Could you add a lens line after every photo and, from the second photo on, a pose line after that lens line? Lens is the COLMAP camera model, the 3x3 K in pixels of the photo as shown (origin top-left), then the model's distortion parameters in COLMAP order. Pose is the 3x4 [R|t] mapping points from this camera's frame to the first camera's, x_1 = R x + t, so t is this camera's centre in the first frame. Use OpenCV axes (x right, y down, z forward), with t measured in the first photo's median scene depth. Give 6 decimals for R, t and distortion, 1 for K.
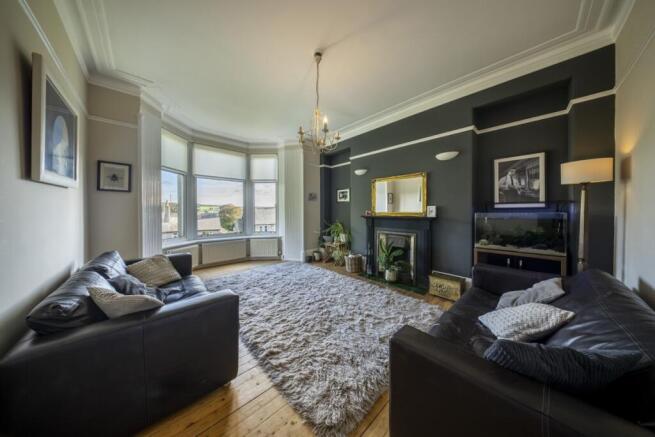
lens RADIAL K [[196.8, 0, 327.8], [0, 196.8, 214.4], [0, 0, 1]] dist [-0.010808, 0.000335]
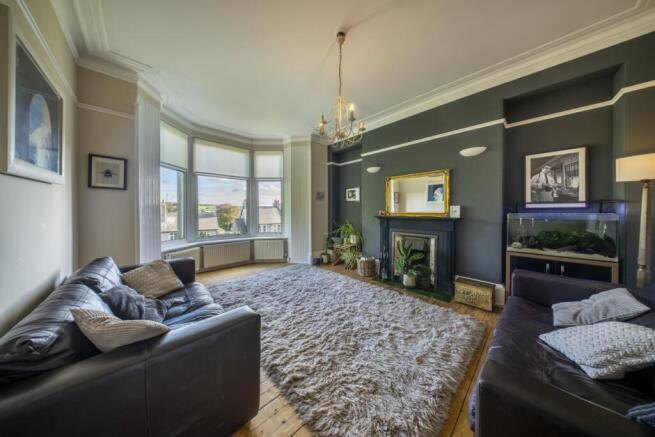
lens RADIAL K [[196.8, 0, 327.5], [0, 196.8, 214.3], [0, 0, 1]] dist [-0.010808, 0.000335]
pose [[0.999938, 0.000690, 0.011104, -0.116527], [-0.000712, 0.999998, 0.001917, -0.005218], [-0.011102, -0.001925, 0.999937, 0.113592]]
